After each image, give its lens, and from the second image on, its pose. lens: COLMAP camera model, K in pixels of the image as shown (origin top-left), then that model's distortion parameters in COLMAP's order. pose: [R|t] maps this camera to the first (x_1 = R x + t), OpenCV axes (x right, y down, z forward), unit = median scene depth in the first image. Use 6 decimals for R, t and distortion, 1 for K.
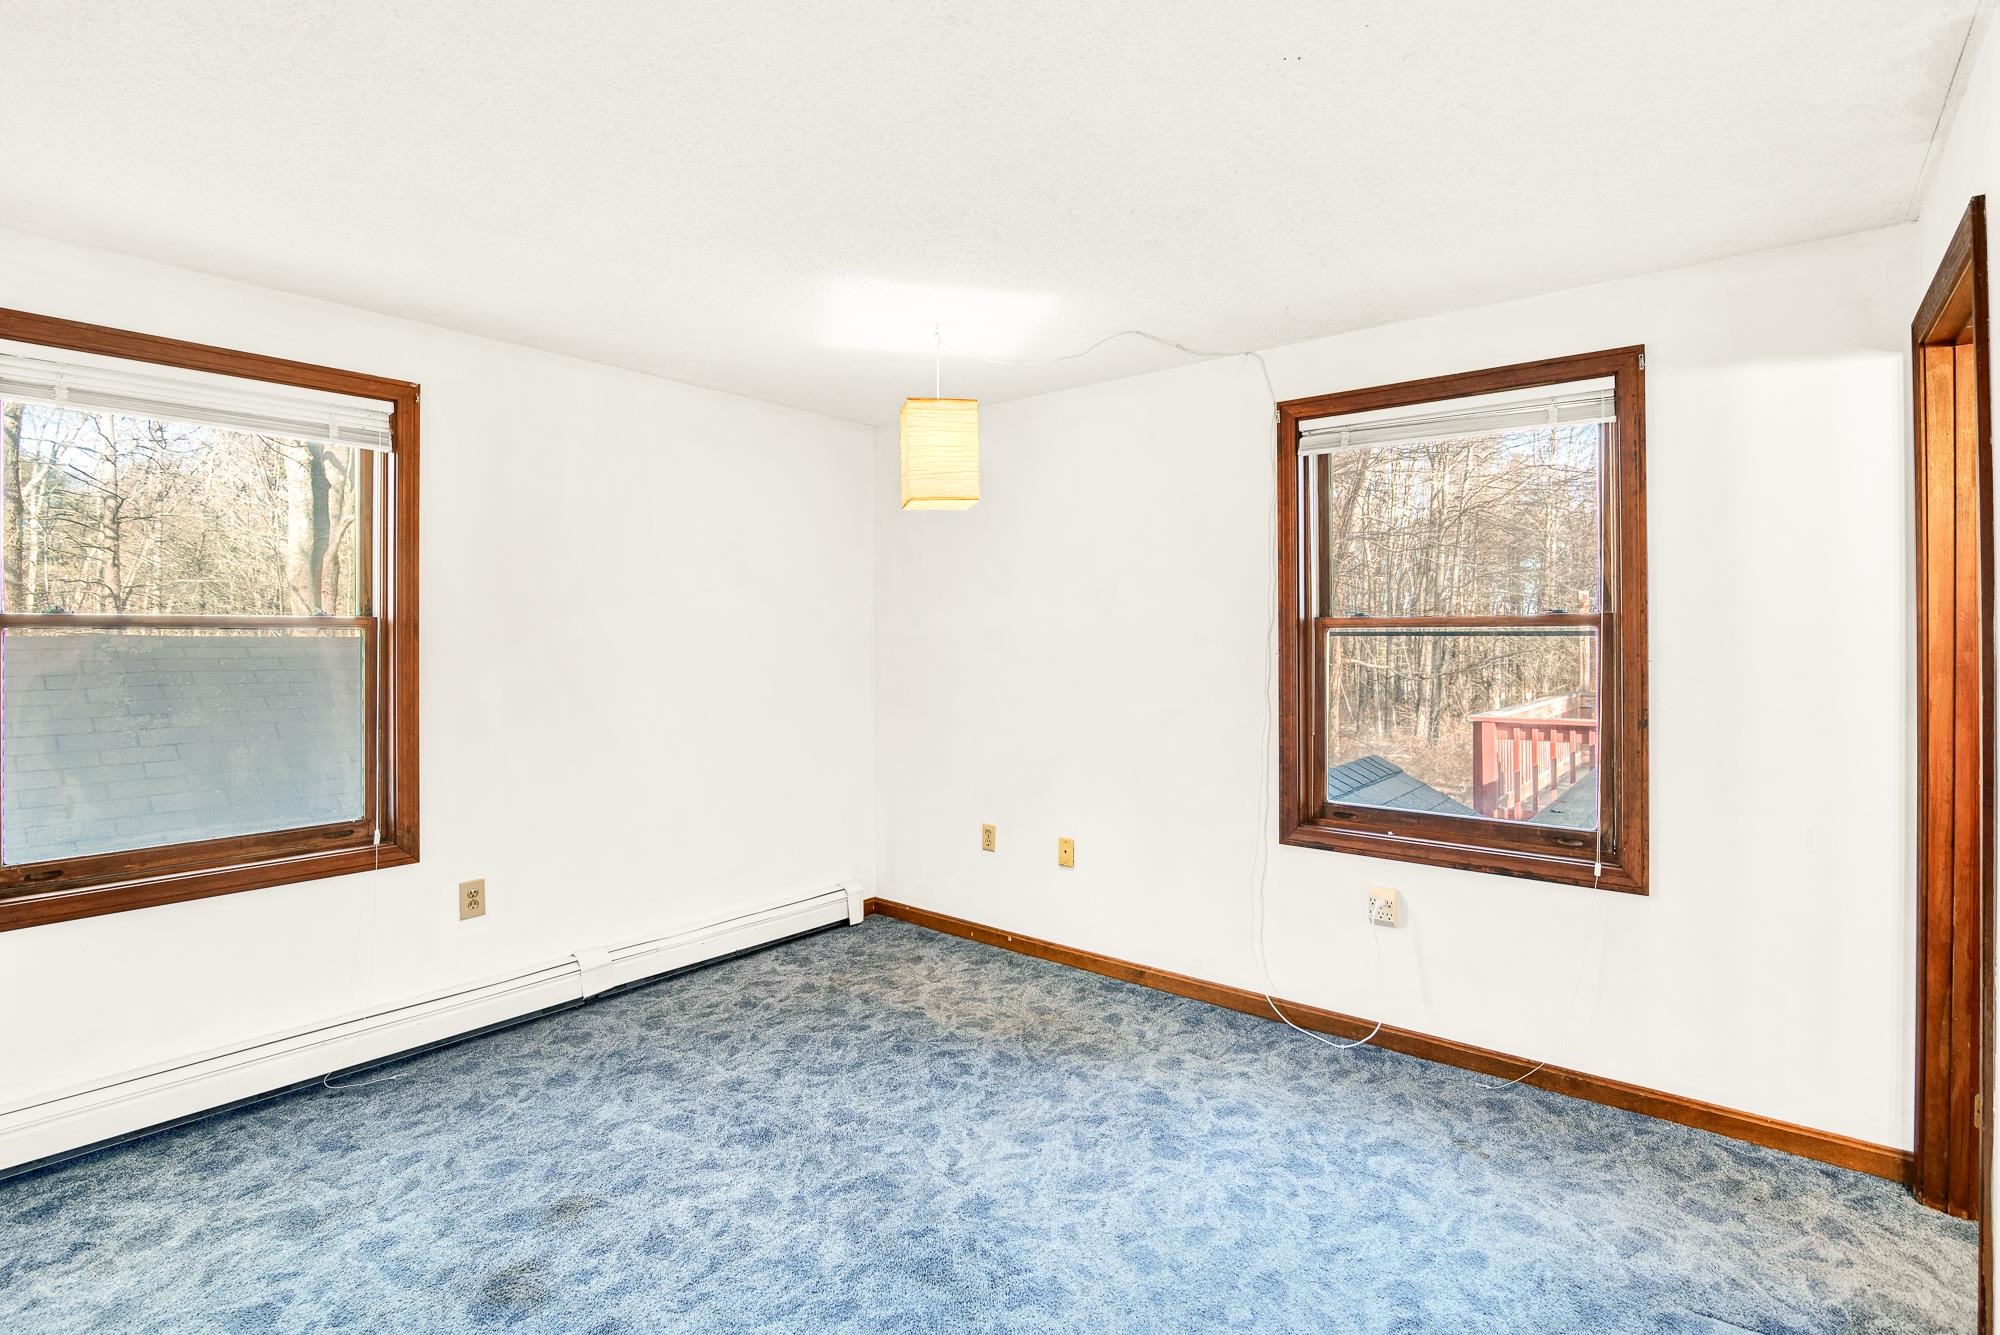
lens RADIAL K [[929.9, 0, 989.1], [0, 929.9, 625.1], [0, 0, 1]] dist [-0.025903, 0.002160]
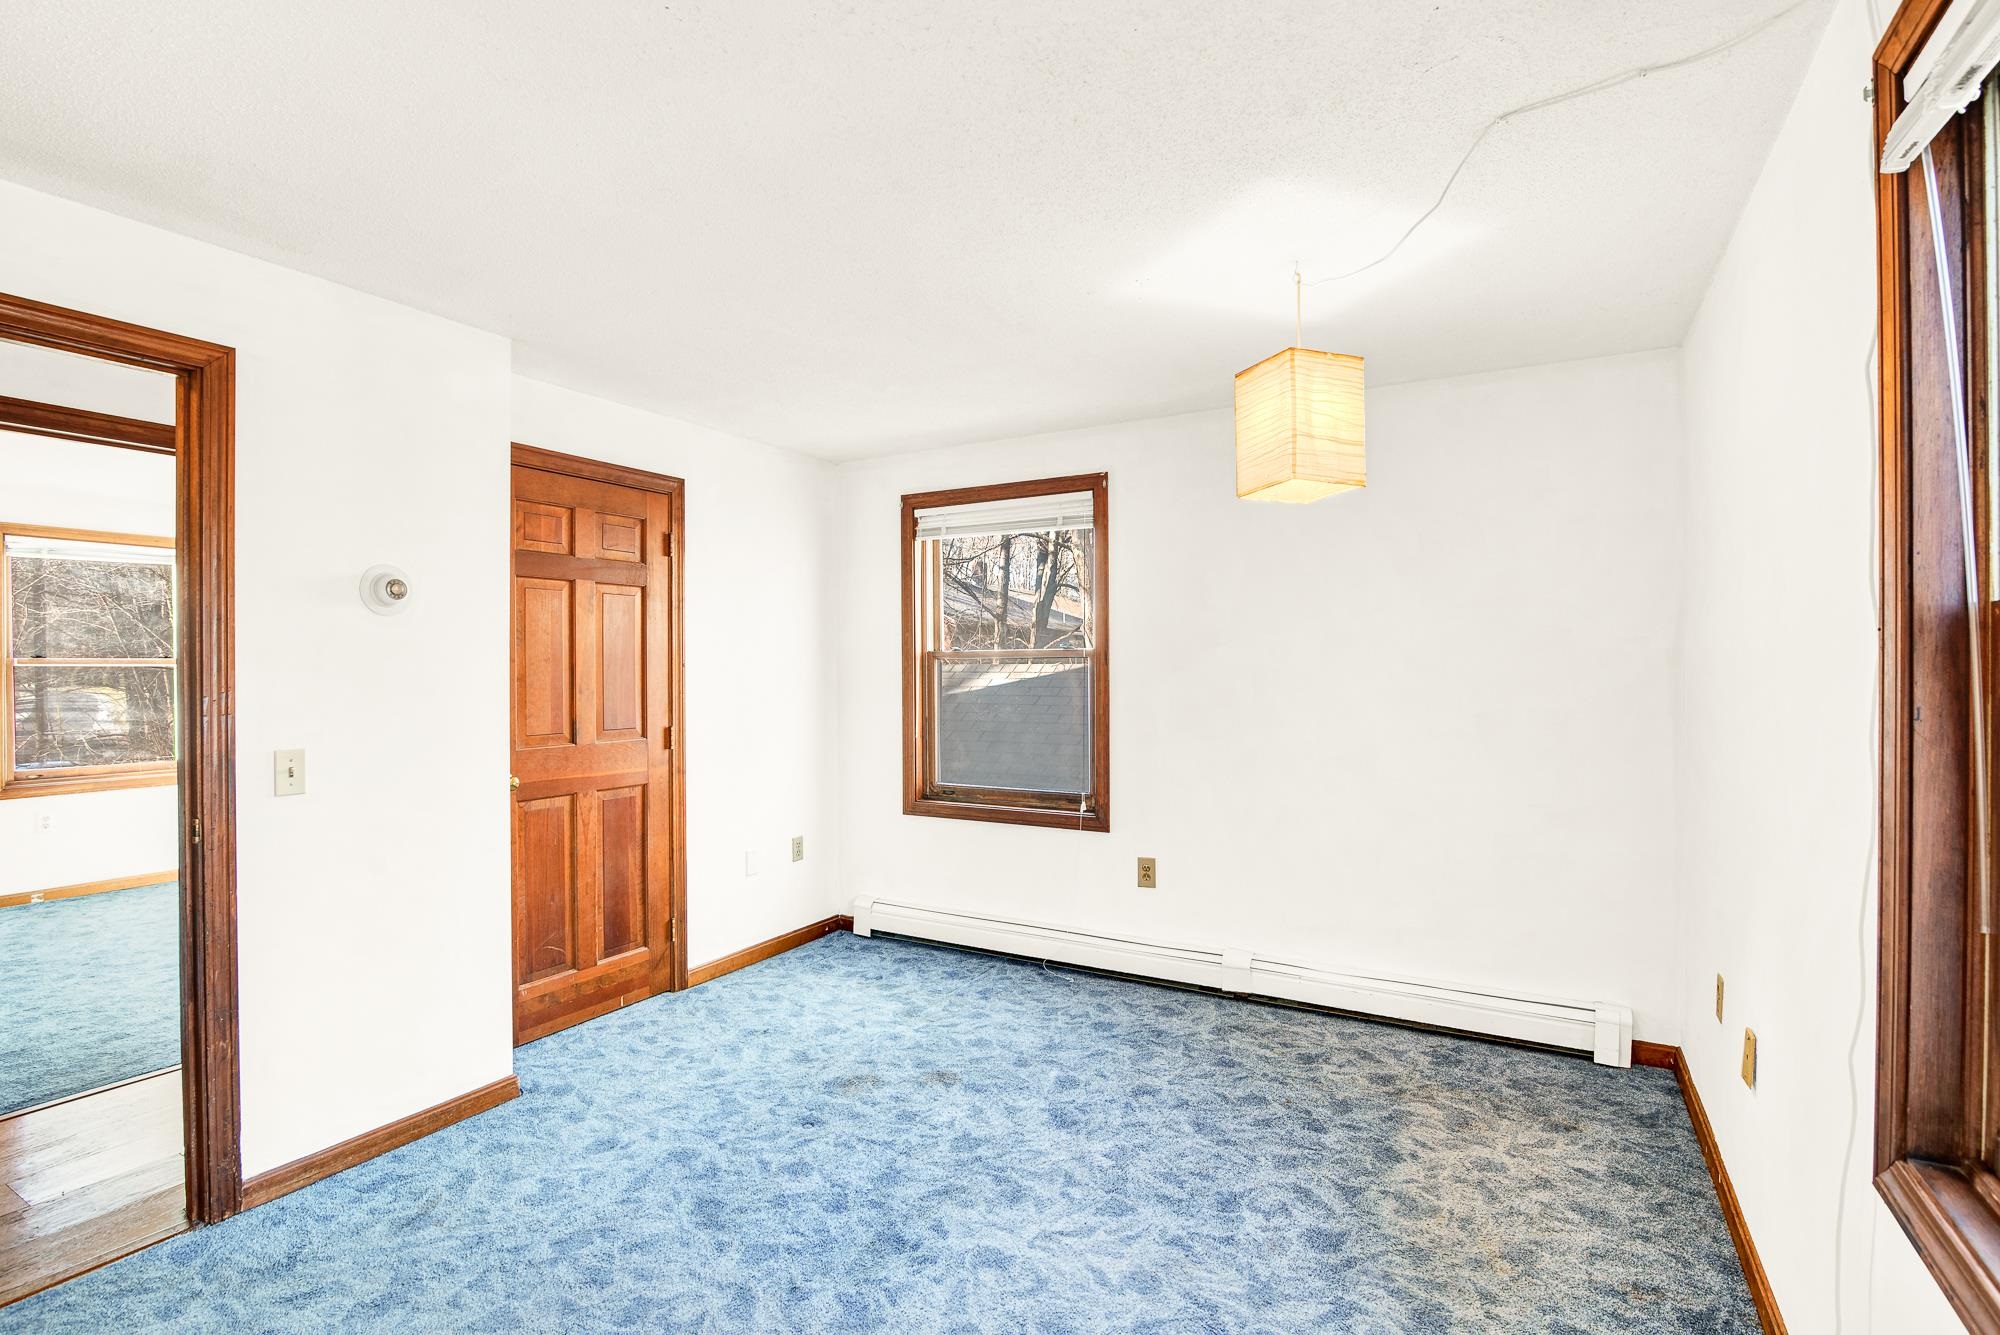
lens RADIAL K [[929.9, 0, 1016.8], [0, 929.9, 670.5], [0, 0, 1]] dist [-0.025903, 0.002160]
pose [[0.178578, 0.000836, -0.983925, 0.651706], [0.013644, 0.999901, 0.003326, 0.017508], [0.983831, -0.014019, 0.178549, 0.612362]]
